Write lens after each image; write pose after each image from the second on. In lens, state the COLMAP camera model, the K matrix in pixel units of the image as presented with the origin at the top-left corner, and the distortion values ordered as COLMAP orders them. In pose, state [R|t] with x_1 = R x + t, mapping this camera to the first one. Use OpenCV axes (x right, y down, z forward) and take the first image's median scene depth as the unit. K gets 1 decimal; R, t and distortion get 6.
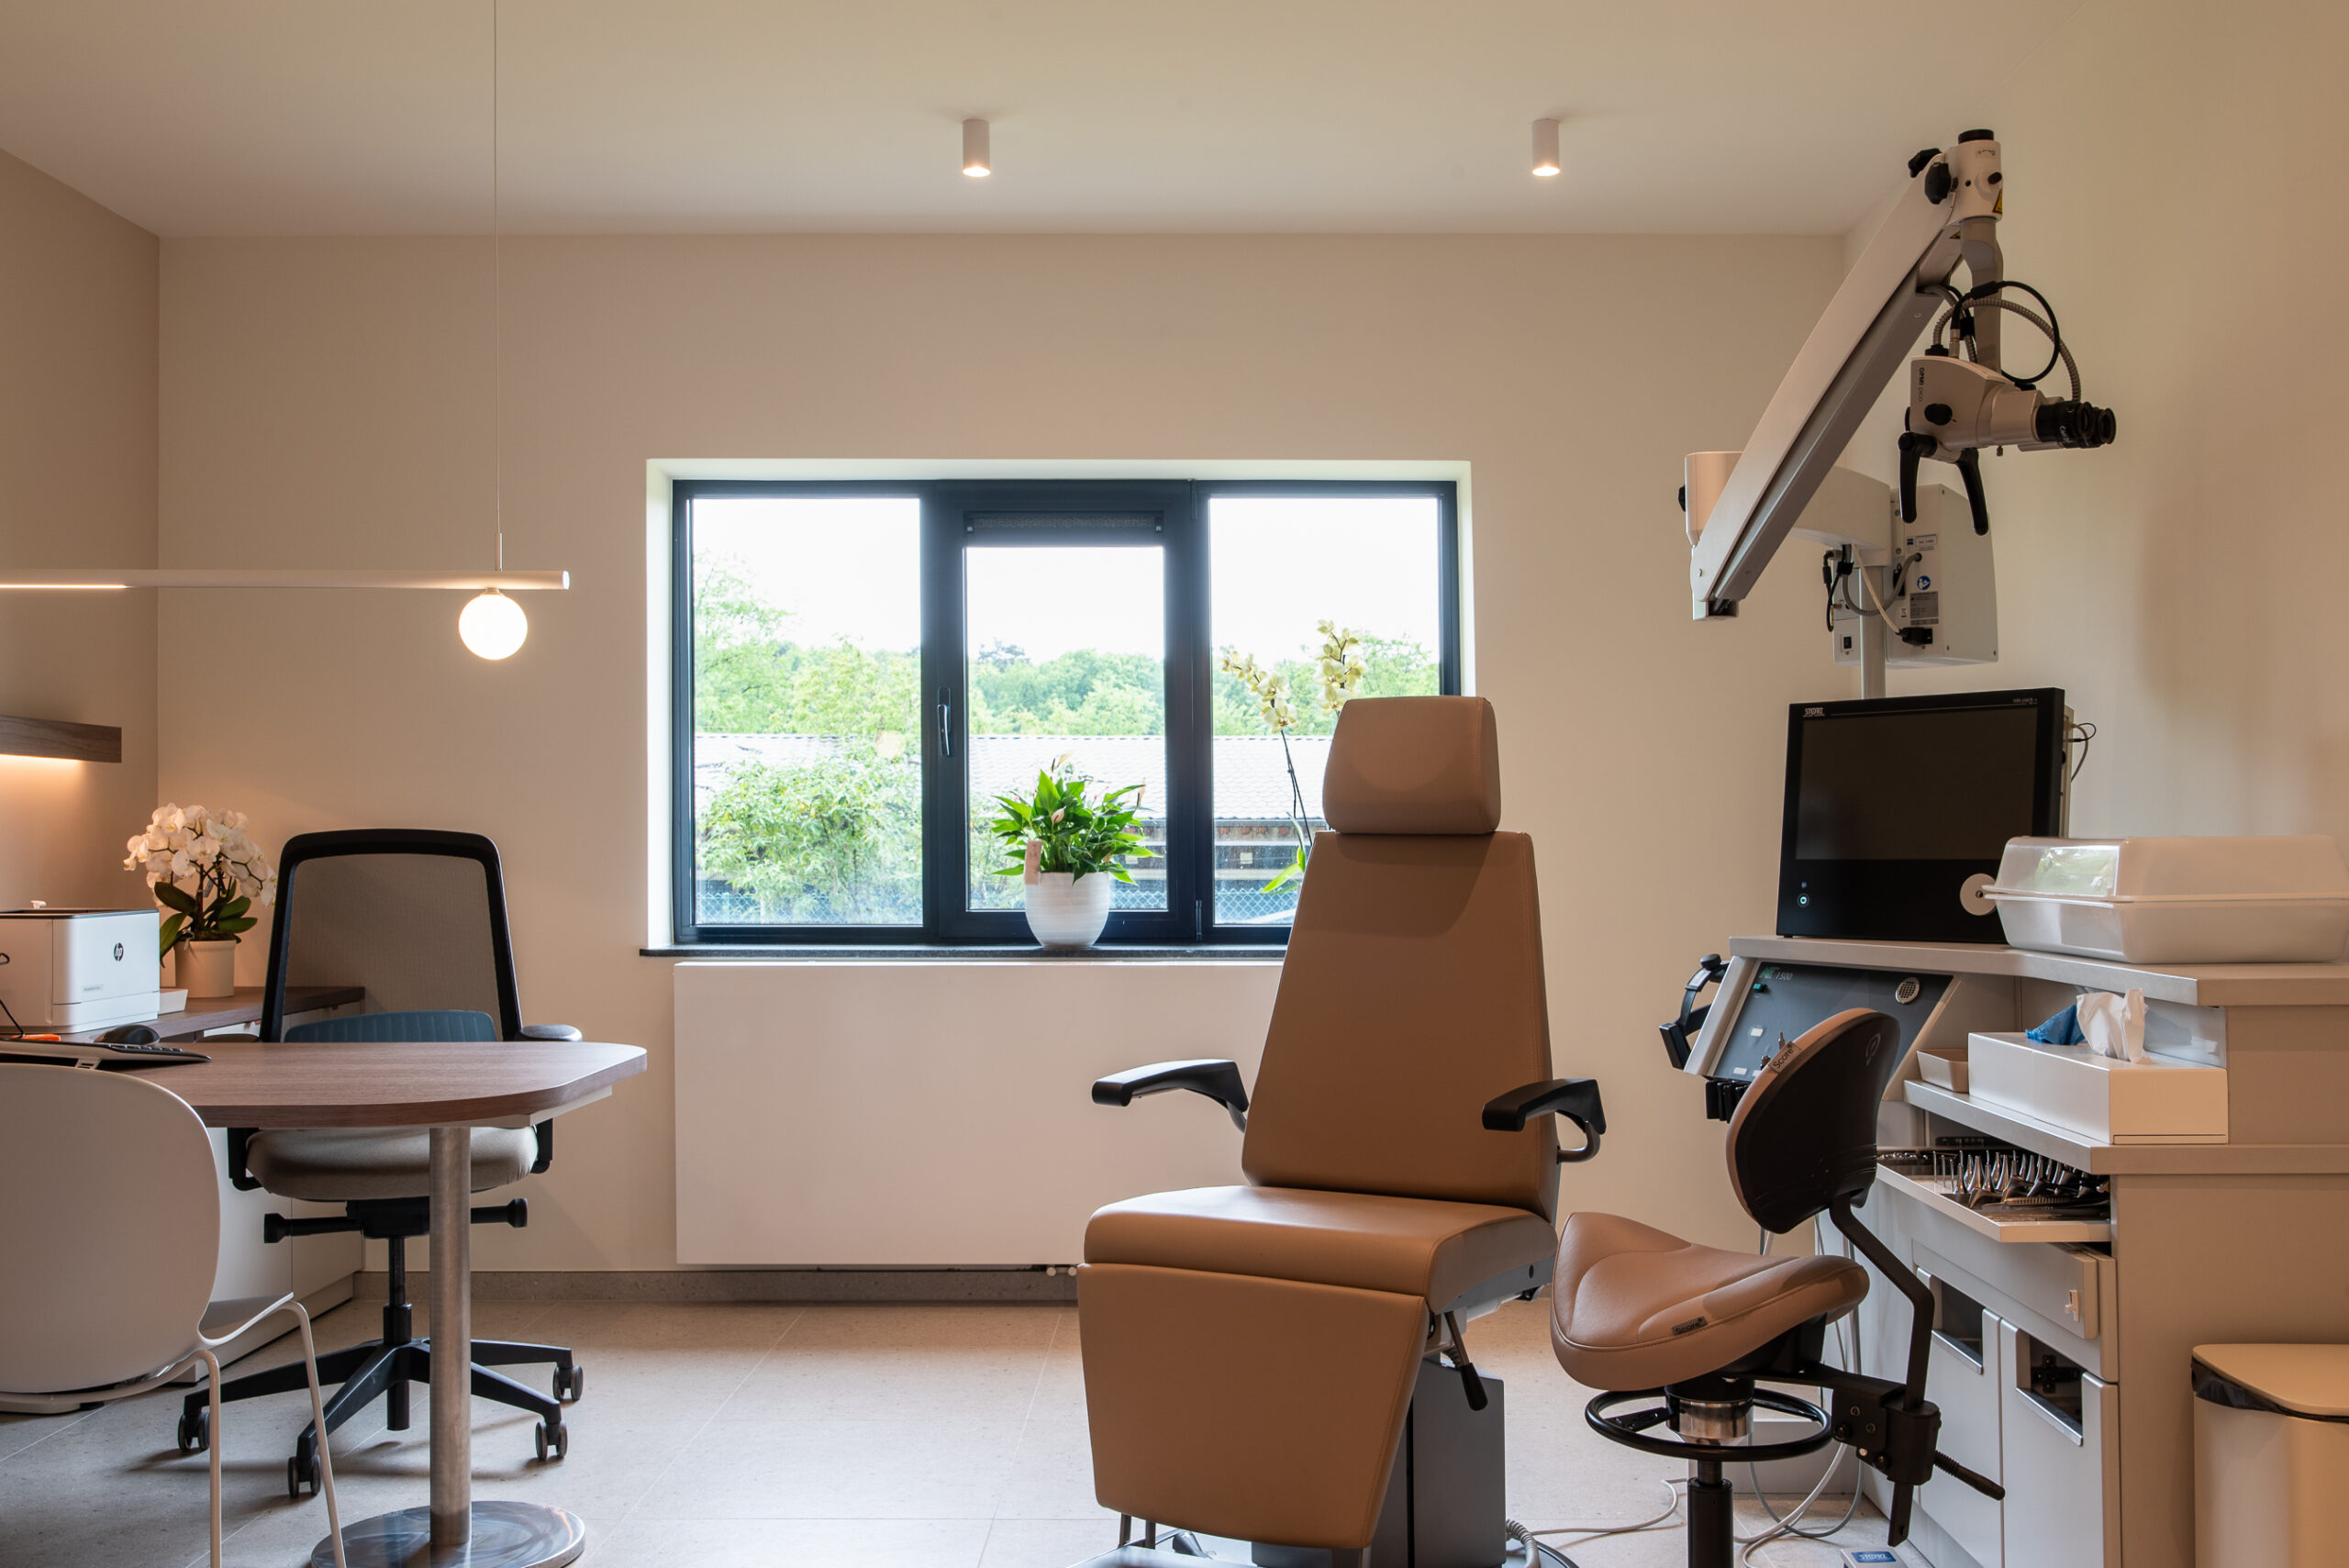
lens RADIAL K [[2247.3, 0, 1174.5], [0, 2247.3, 784.0], [0, 0, 1]] dist [0.001943, -0.002329]
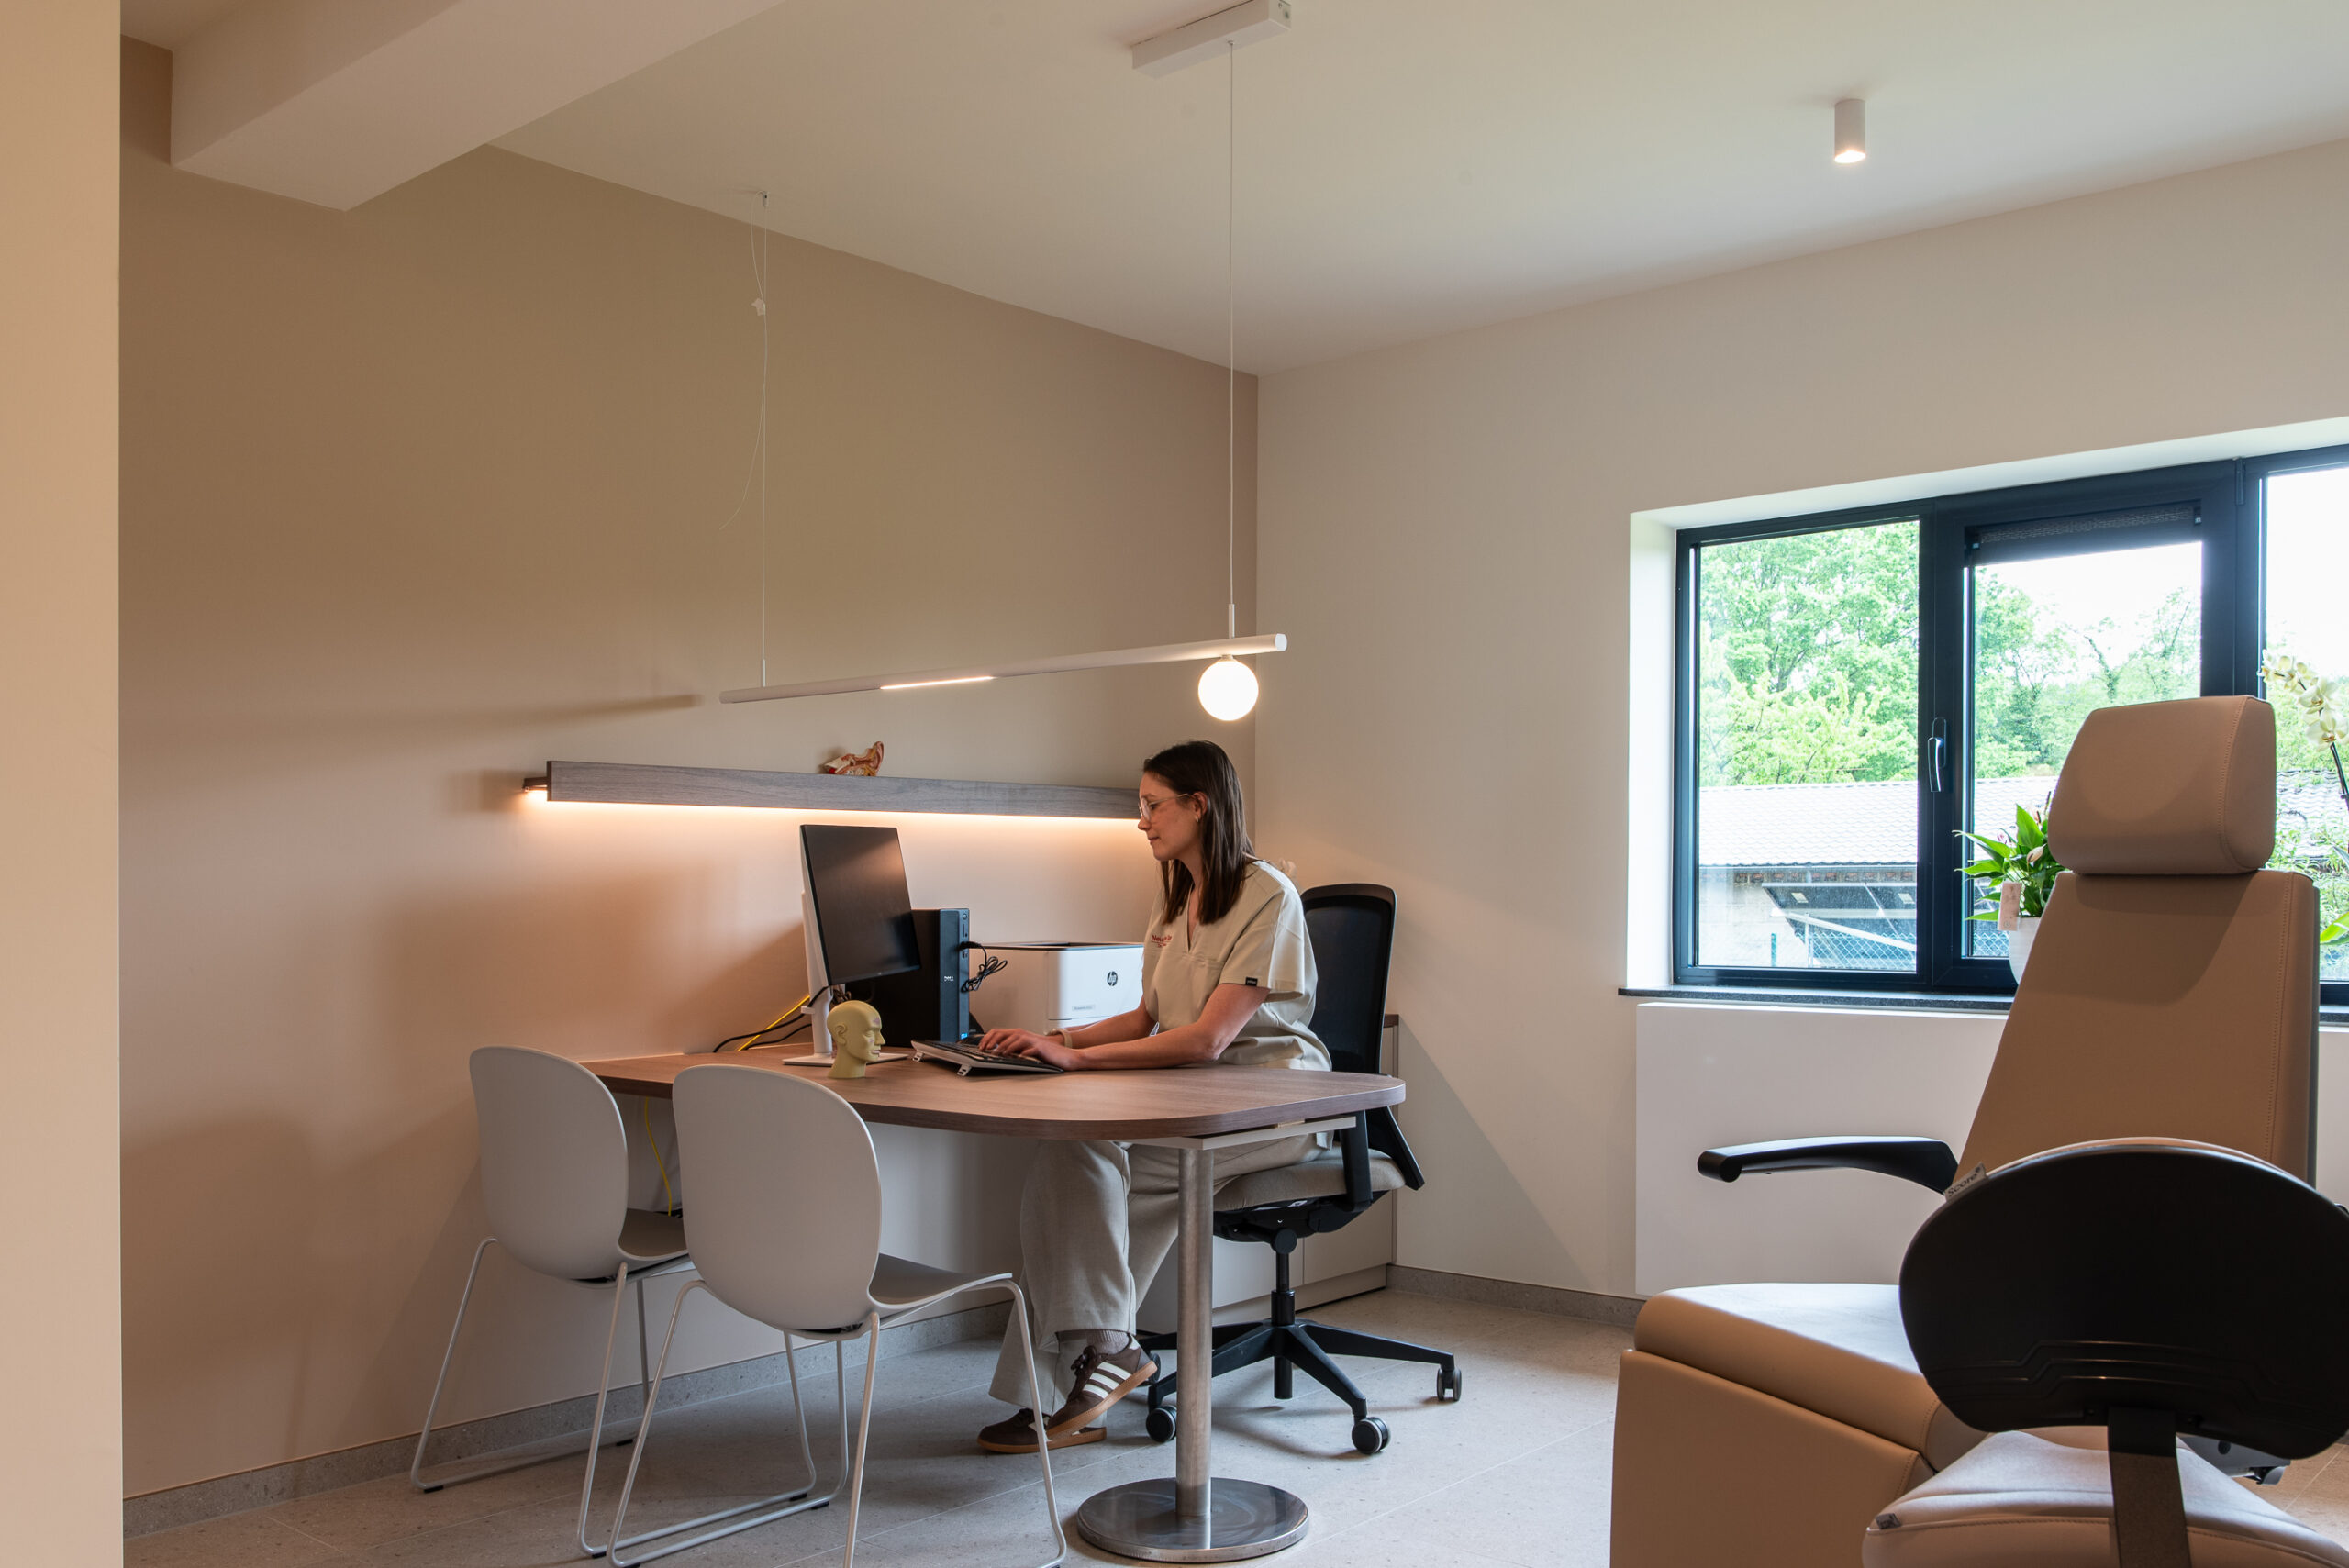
lens RADIAL K [[2022.5, 0, 1174.0], [0, 2022.5, 908.1], [0, 0, 1]] dist [-0.001417, 0.000084]
pose [[0.763140, 0.003126, -0.646225, 0.235856], [0.021687, 0.999301, 0.030444, 0.003806], [0.645869, -0.037248, 0.762539, 0.177096]]
